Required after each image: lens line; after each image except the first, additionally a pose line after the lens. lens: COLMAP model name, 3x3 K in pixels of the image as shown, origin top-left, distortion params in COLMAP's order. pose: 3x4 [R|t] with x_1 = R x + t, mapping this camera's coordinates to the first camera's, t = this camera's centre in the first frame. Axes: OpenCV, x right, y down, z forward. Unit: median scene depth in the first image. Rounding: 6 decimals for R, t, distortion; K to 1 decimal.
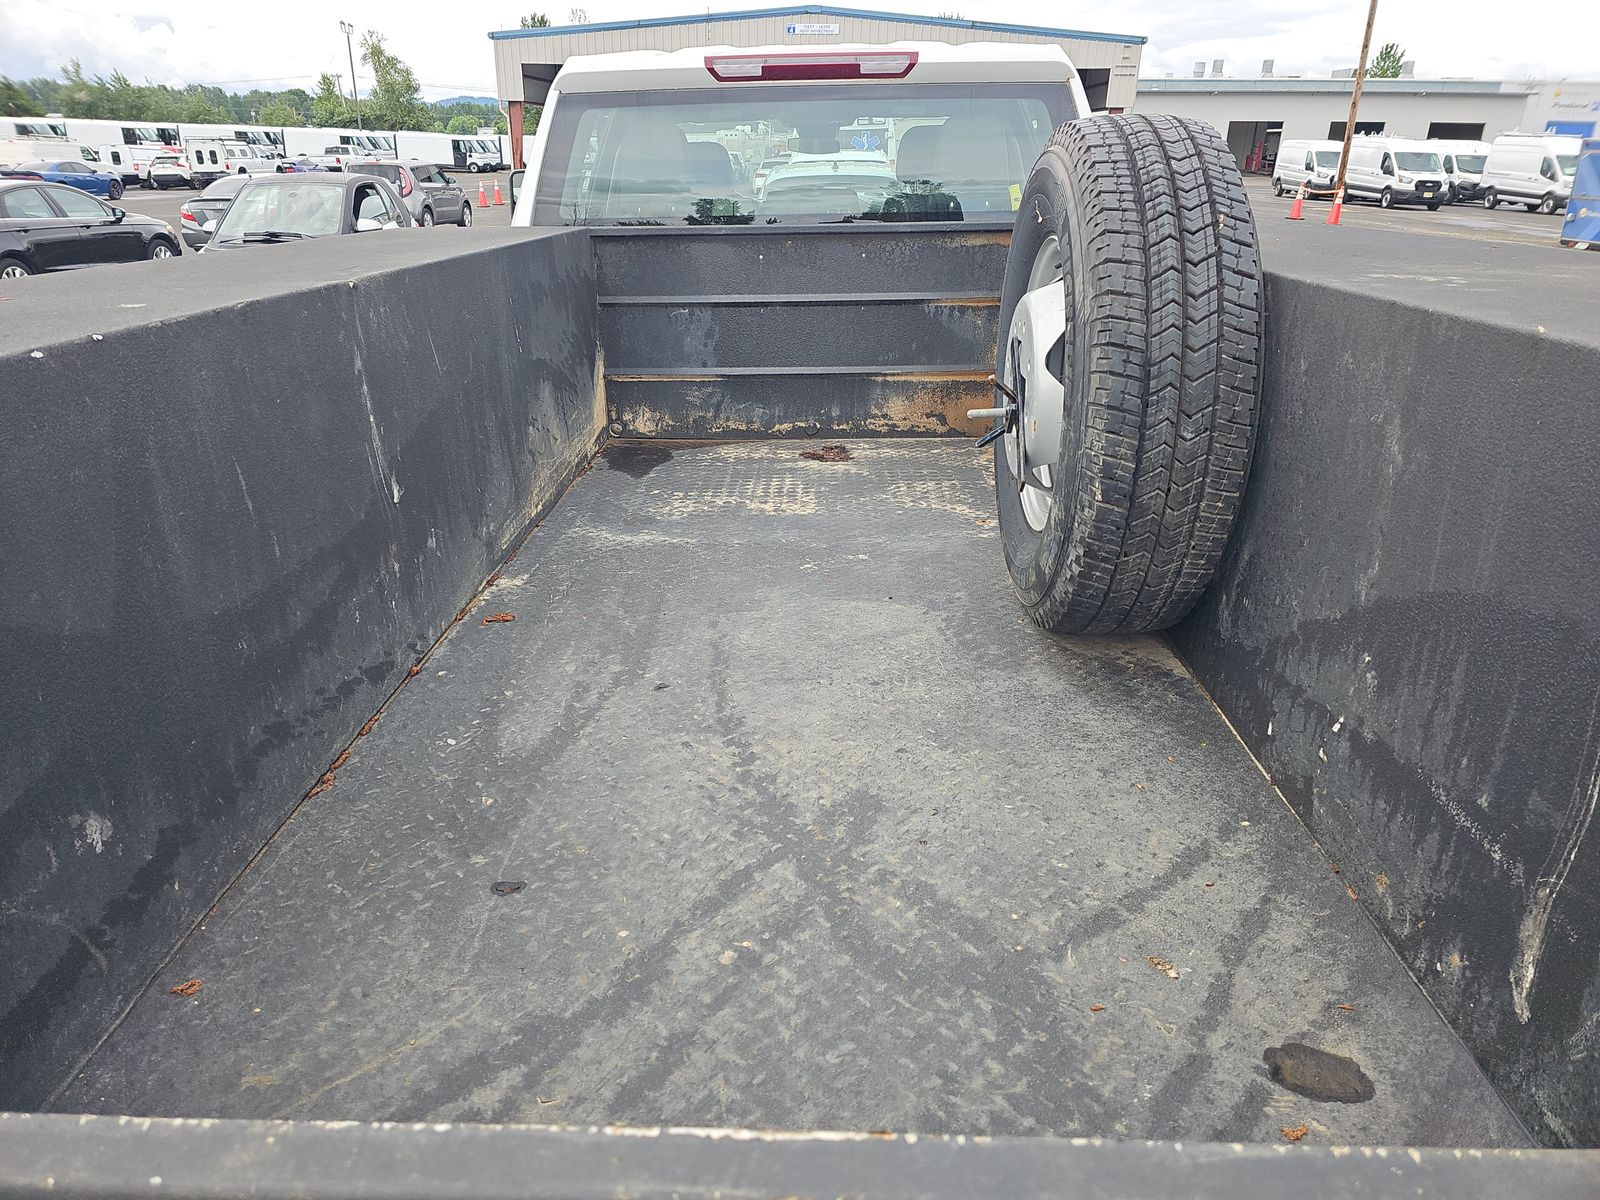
lens RADIAL K [[1080.3, 0, 769.1], [0, 1080.3, 605.3], [0, 0, 1]] dist [0.045975, -0.027133]
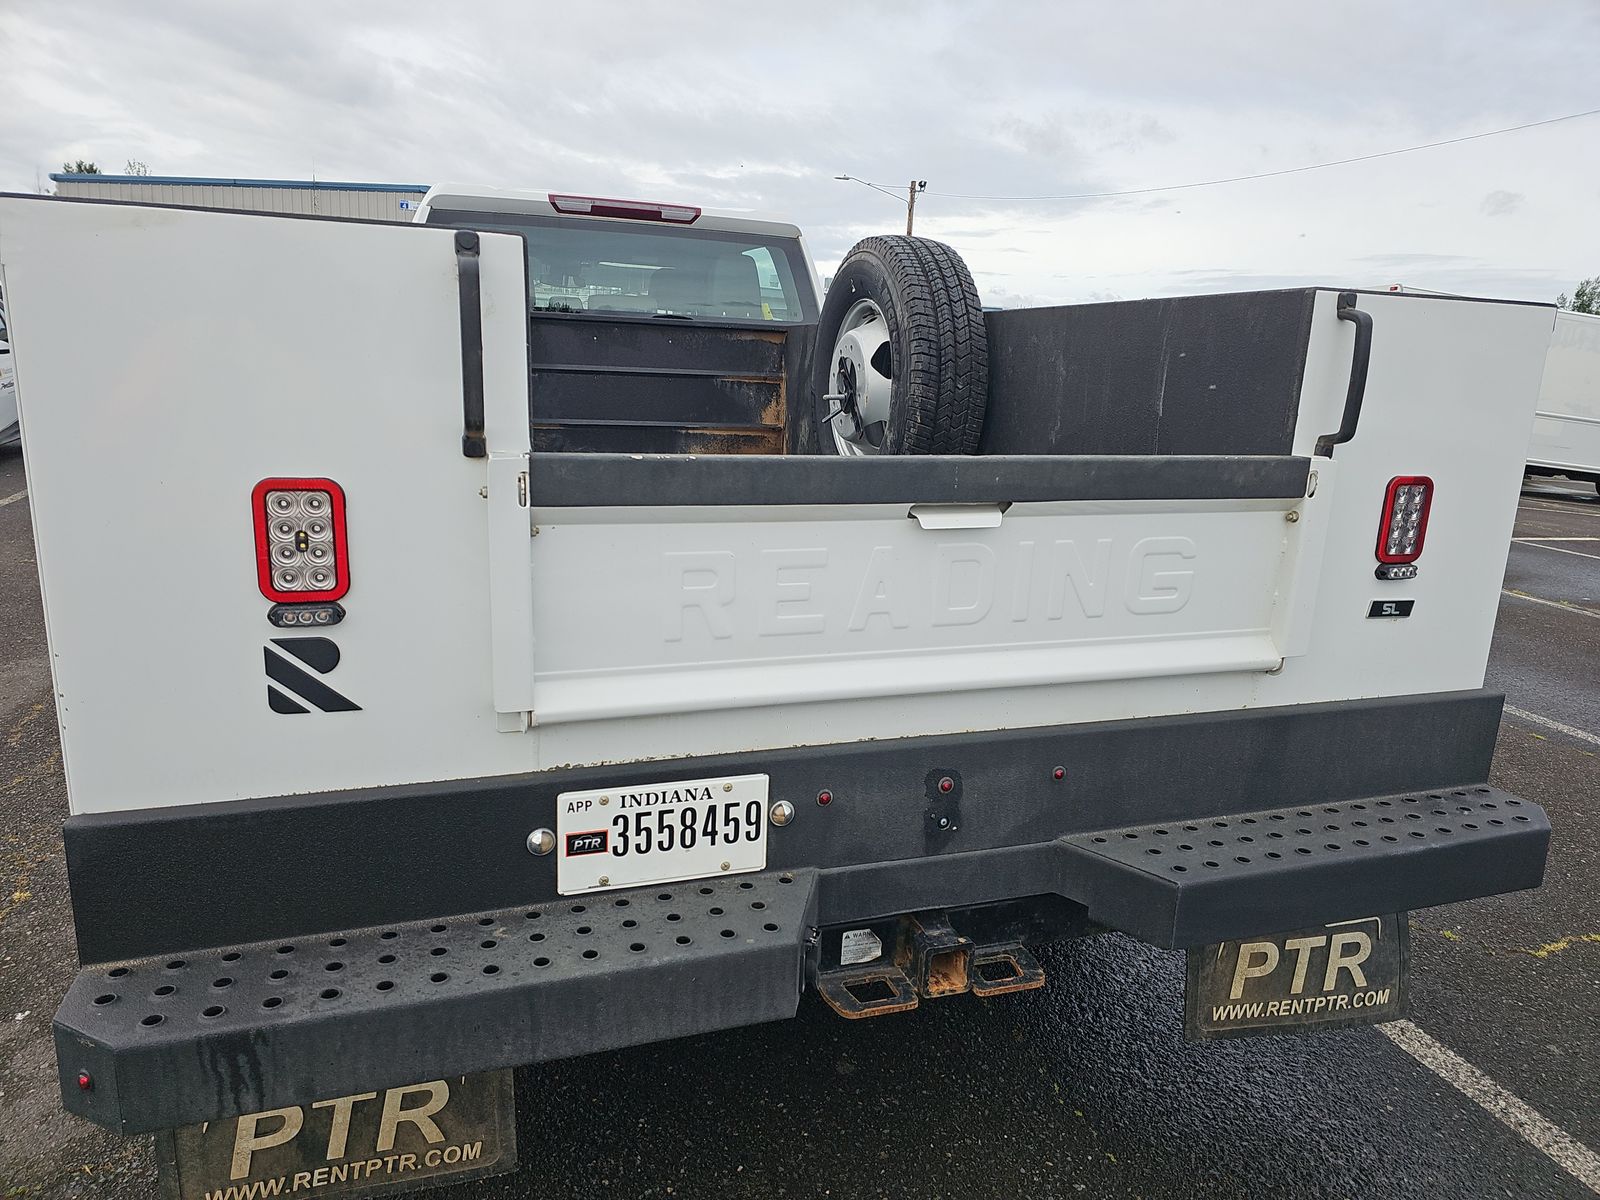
lens RADIAL K [[1080.3, 0, 801.8], [0, 1080.3, 644.0], [0, 0, 1]] dist [0.045975, -0.027133]
pose [[0.928524, -0.043536, 0.368710, -0.595597], [0.088358, 0.990480, -0.105560, 0.464312], [-0.360604, 0.130593, 0.923531, -0.616819]]
